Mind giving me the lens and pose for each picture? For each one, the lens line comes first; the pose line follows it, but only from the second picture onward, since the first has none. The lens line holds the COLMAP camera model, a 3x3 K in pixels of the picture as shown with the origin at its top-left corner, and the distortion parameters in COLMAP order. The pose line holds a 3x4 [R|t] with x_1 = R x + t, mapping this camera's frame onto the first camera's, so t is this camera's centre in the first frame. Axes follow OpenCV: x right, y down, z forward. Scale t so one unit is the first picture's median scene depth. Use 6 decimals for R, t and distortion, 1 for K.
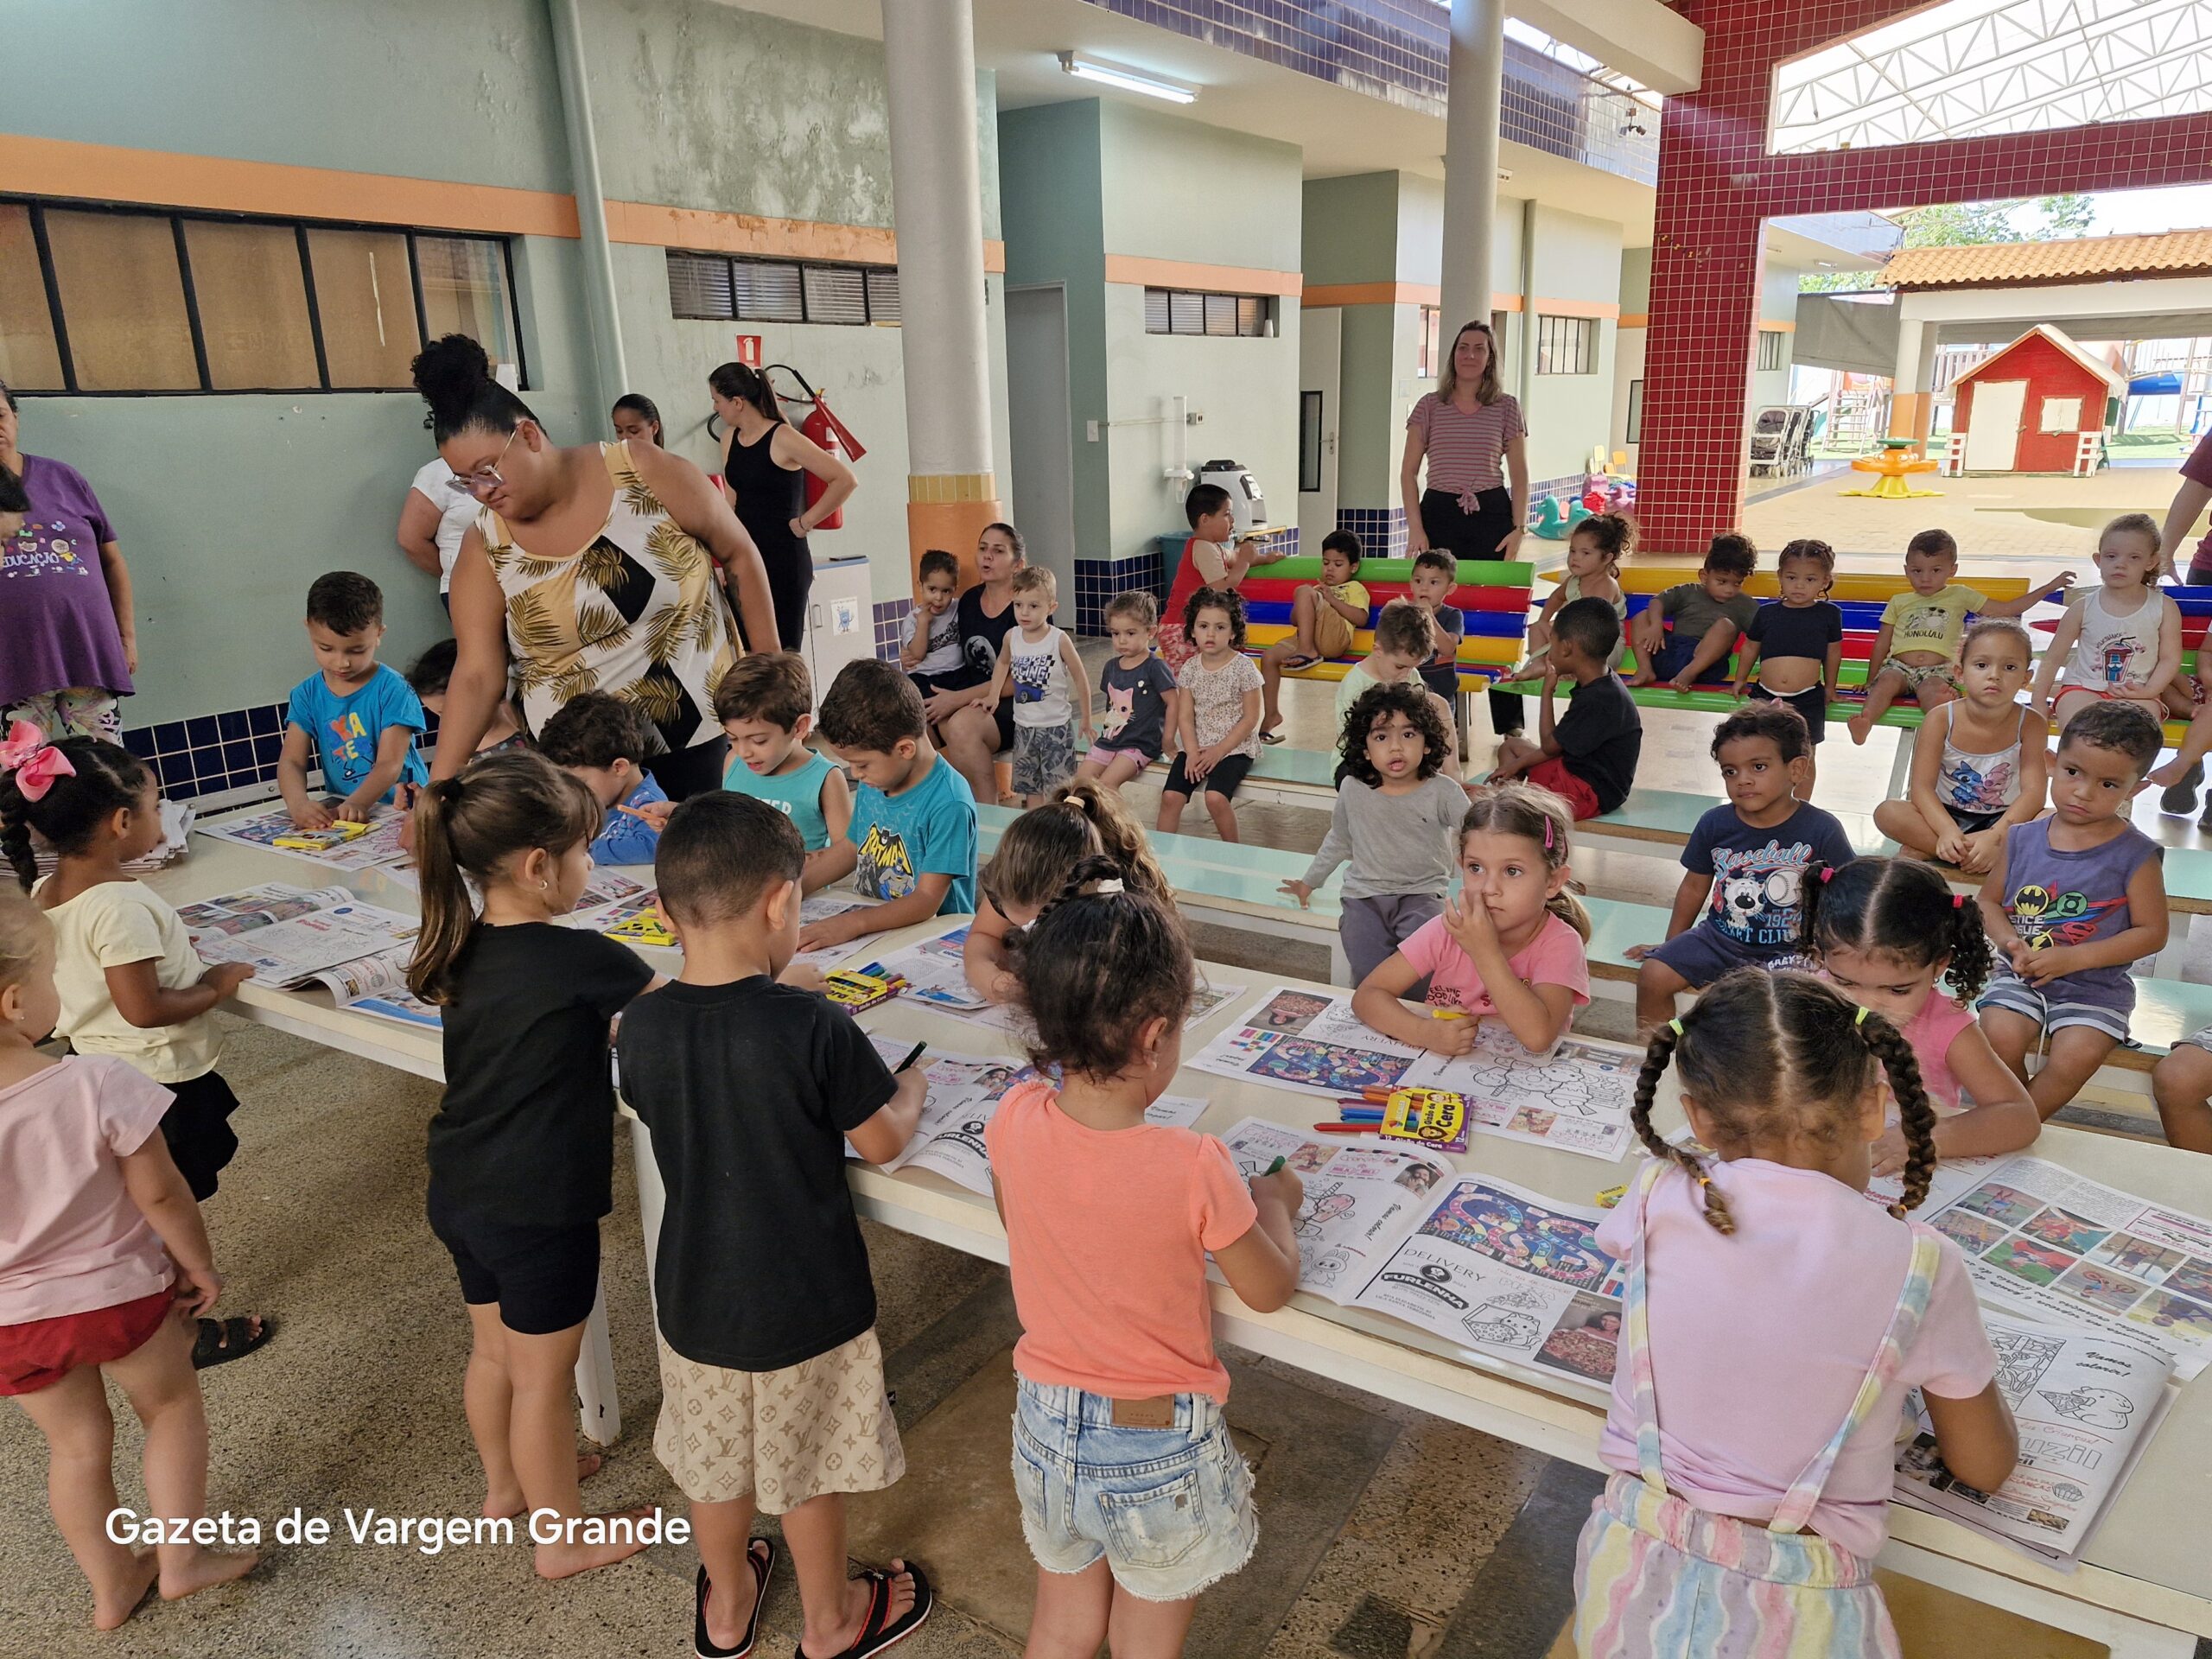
lens RADIAL K [[1542.4, 0, 1106.0], [0, 1542.4, 829.5], [0, 0, 1]] dist [0.096314, -0.110494]
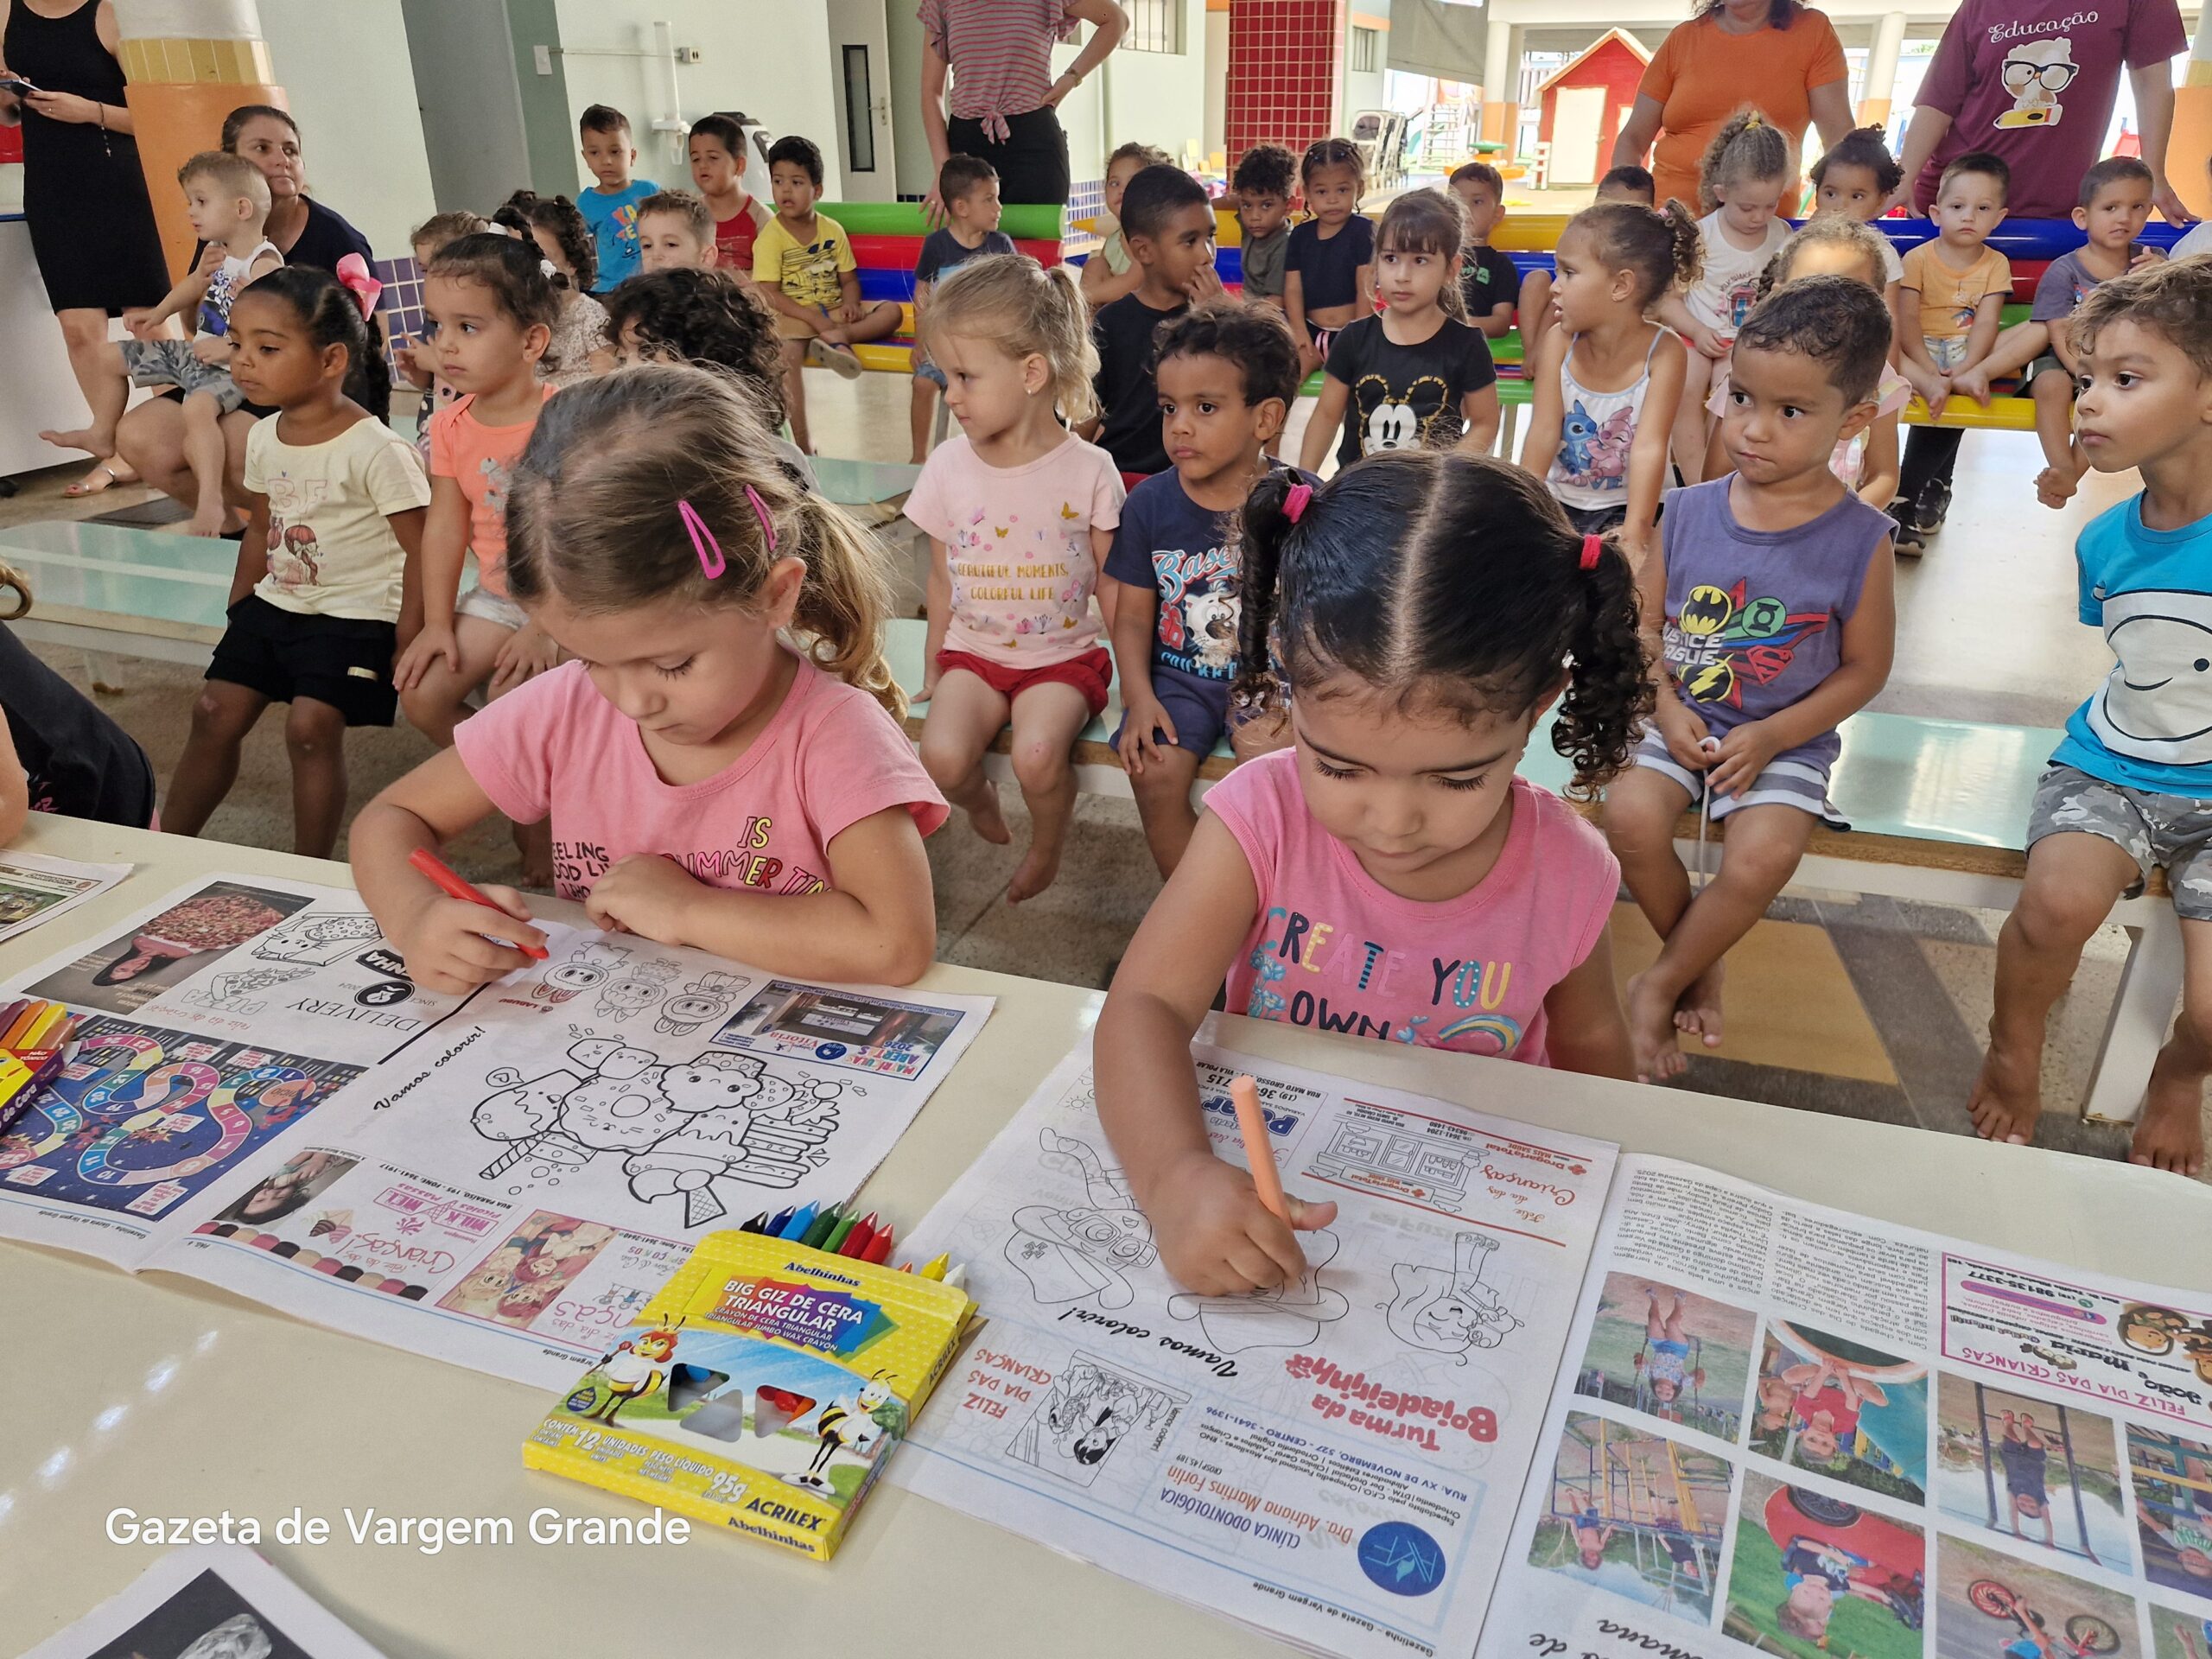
lens RADIAL K [[1493.4, 0, 1106.0], [0, 1493.4, 829.5], [0, 0, 1]] dist [-0.021266, -0.001459]
pose [[0.975507, -0.072003, 0.207852, 0.075768], [0.037635, 0.985609, 0.164798, 0.010643], [-0.216727, -0.152939, 0.964178, 0.146233]]
